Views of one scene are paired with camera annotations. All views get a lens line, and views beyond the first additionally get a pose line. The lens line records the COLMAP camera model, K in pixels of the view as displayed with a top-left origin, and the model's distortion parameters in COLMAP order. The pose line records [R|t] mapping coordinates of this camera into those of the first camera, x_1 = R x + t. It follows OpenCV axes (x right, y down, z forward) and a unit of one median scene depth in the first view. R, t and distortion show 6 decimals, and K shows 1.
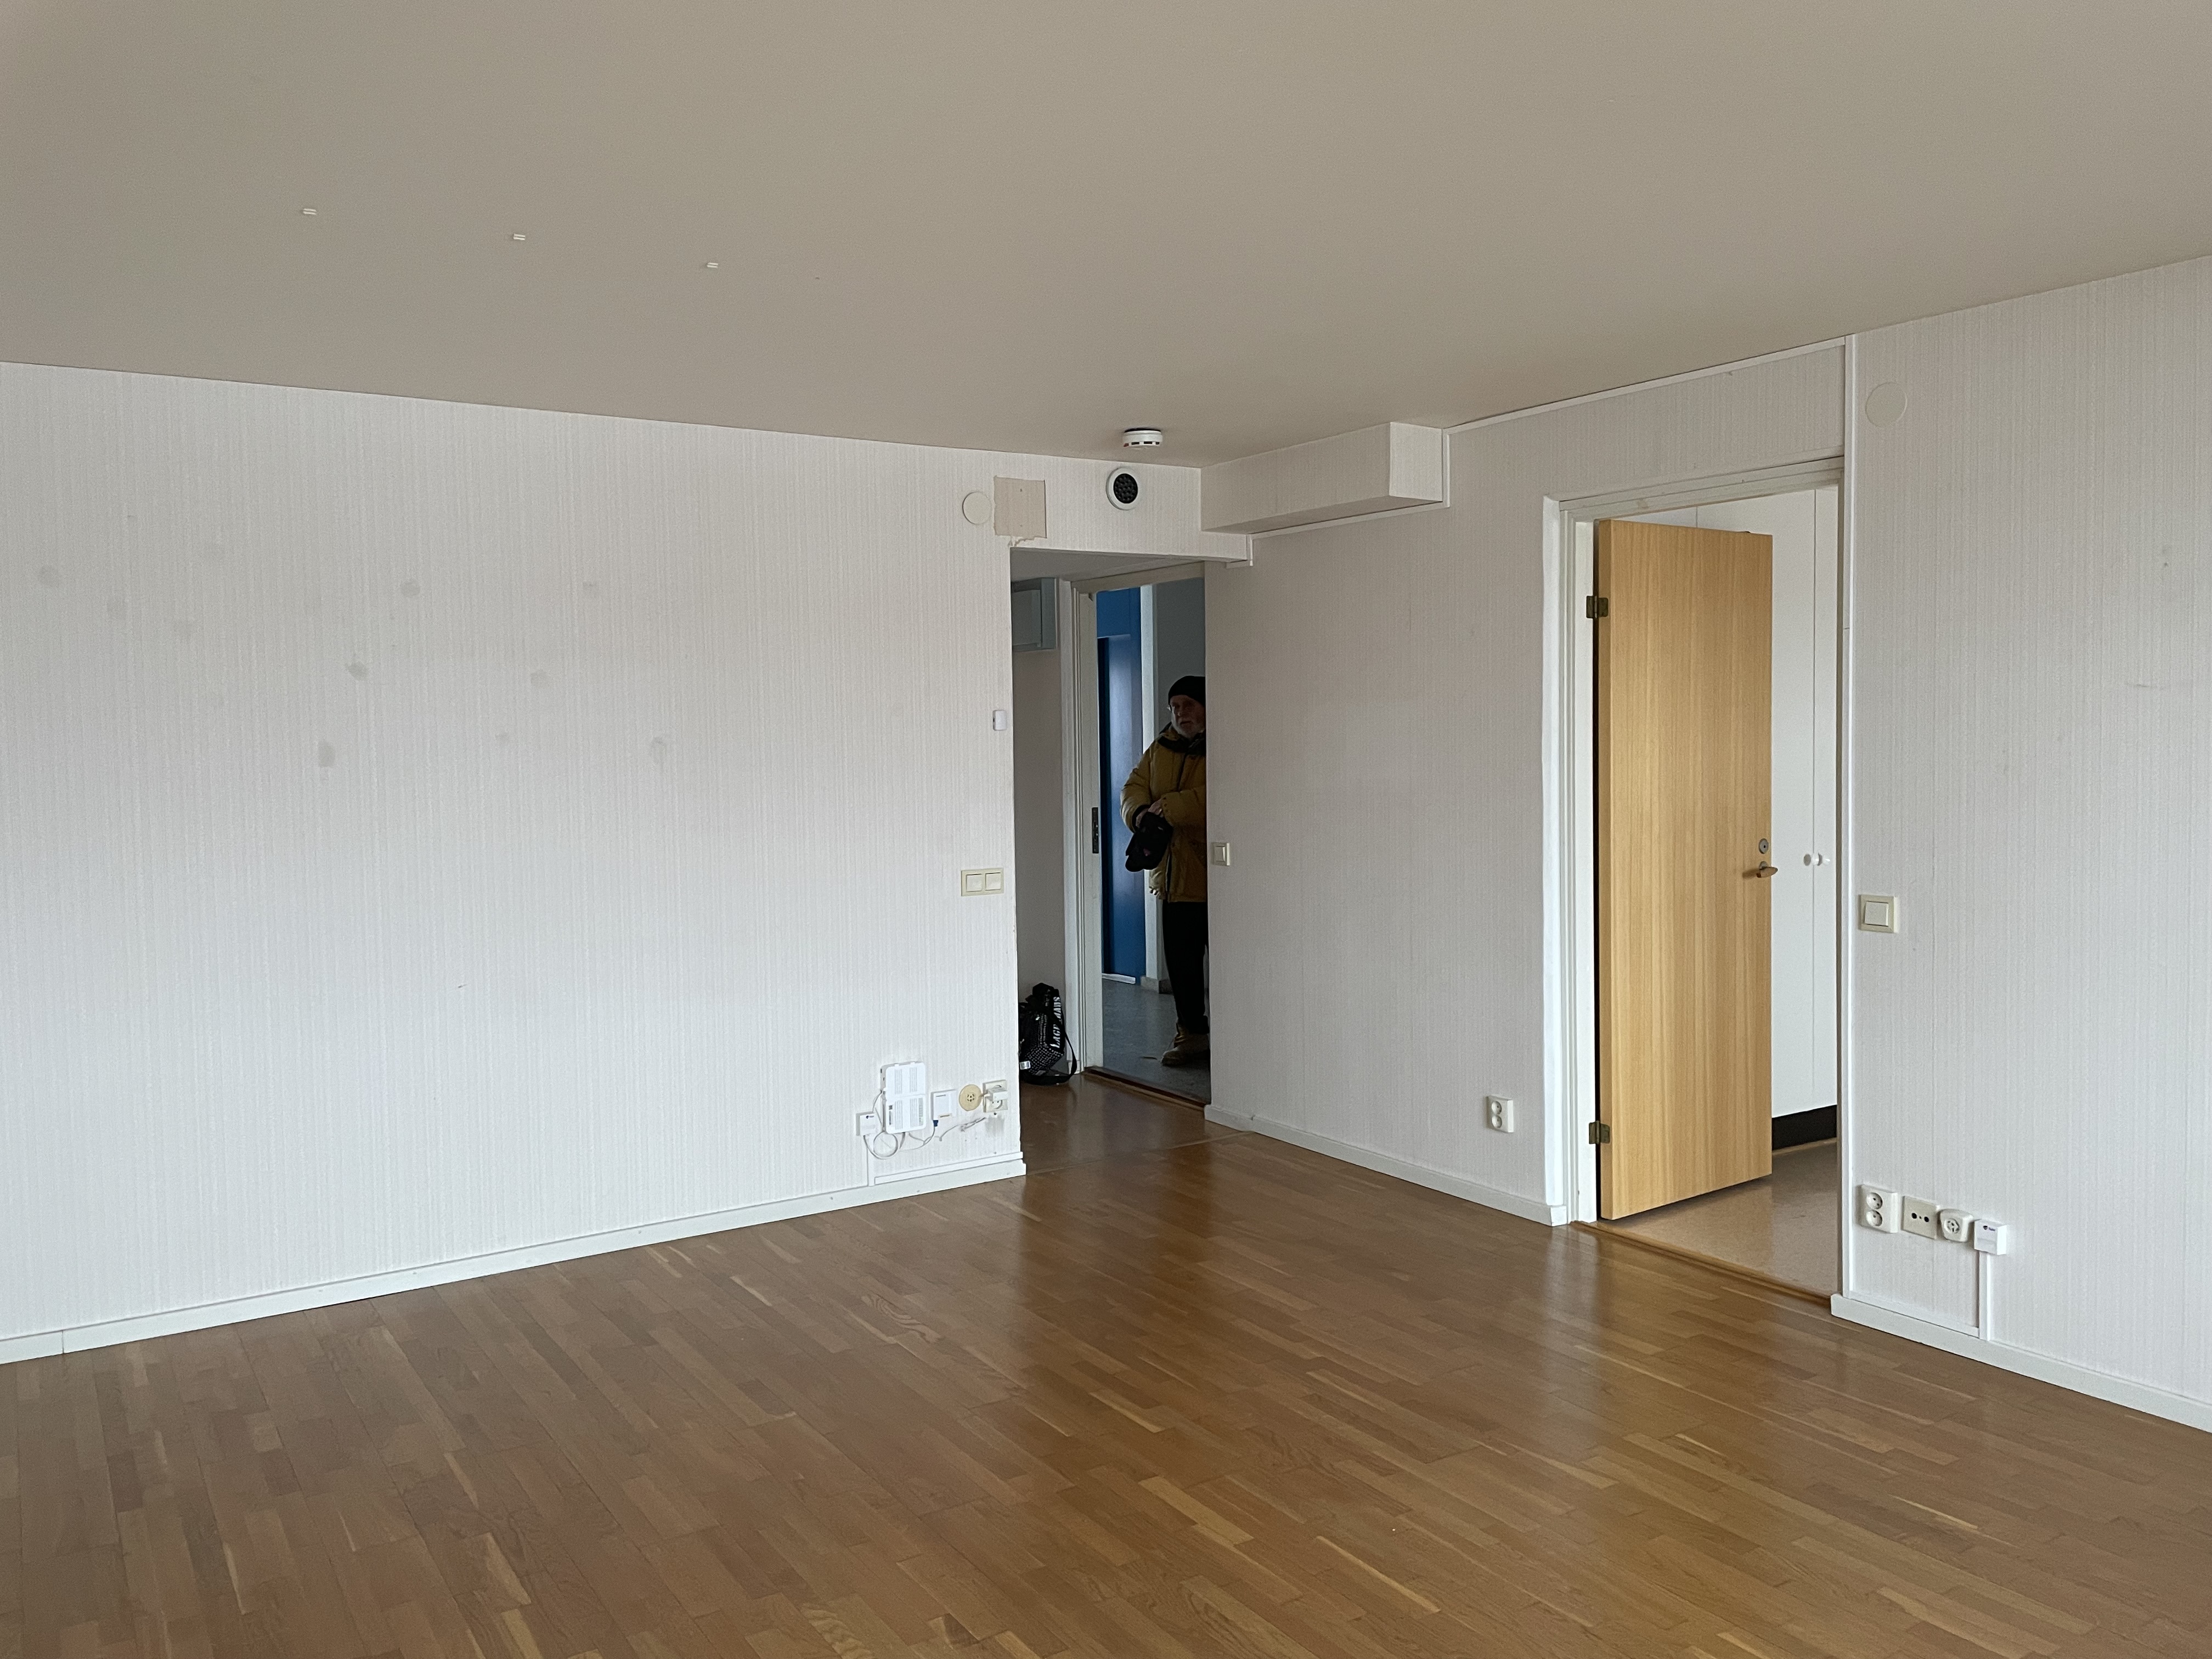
lens RADIAL K [[1647.2, 0, 1104.7], [0, 1647.2, 798.7], [0, 0, 1]] dist [0.028254, -0.003272]
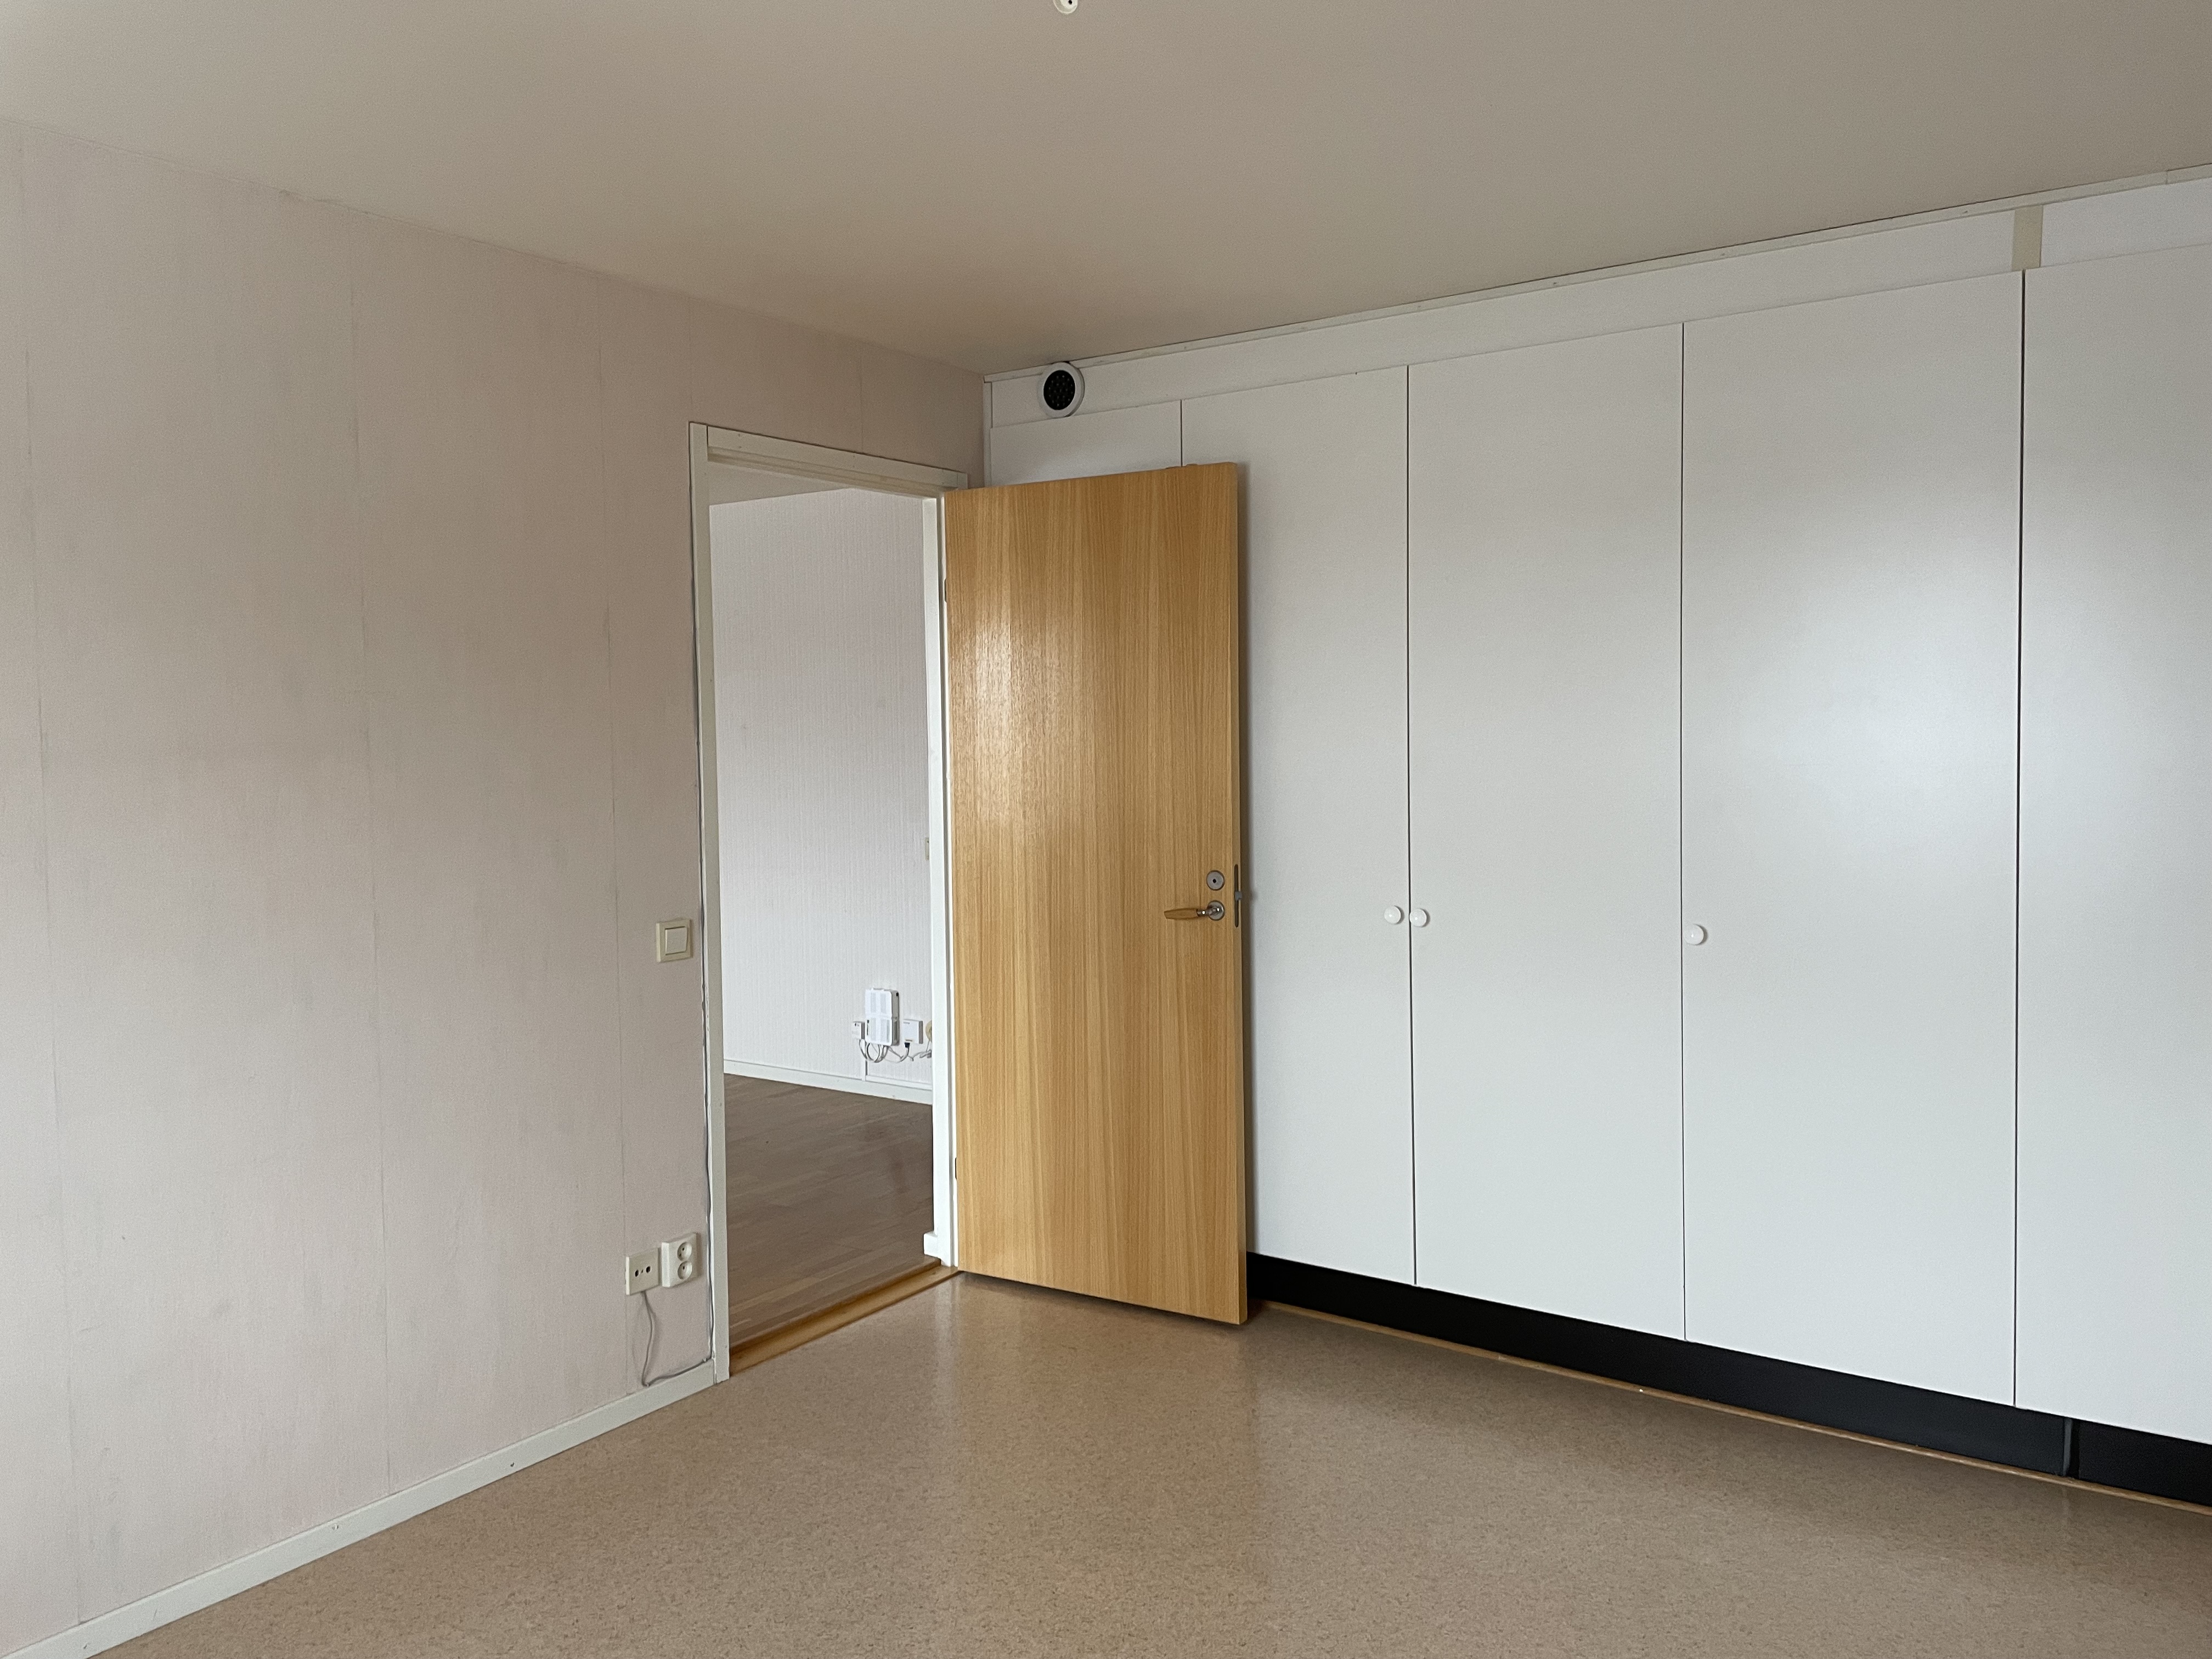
lens RADIAL K [[1647.2, 0, 1104.7], [0, 1647.2, 798.7], [0, 0, 1]] dist [0.028254, -0.003272]
pose [[0.379288, 0.046443, -0.924113, 1.086081], [-0.034443, 0.998756, 0.036057, -0.034297], [0.924637, 0.018153, 0.380416, 0.680324]]
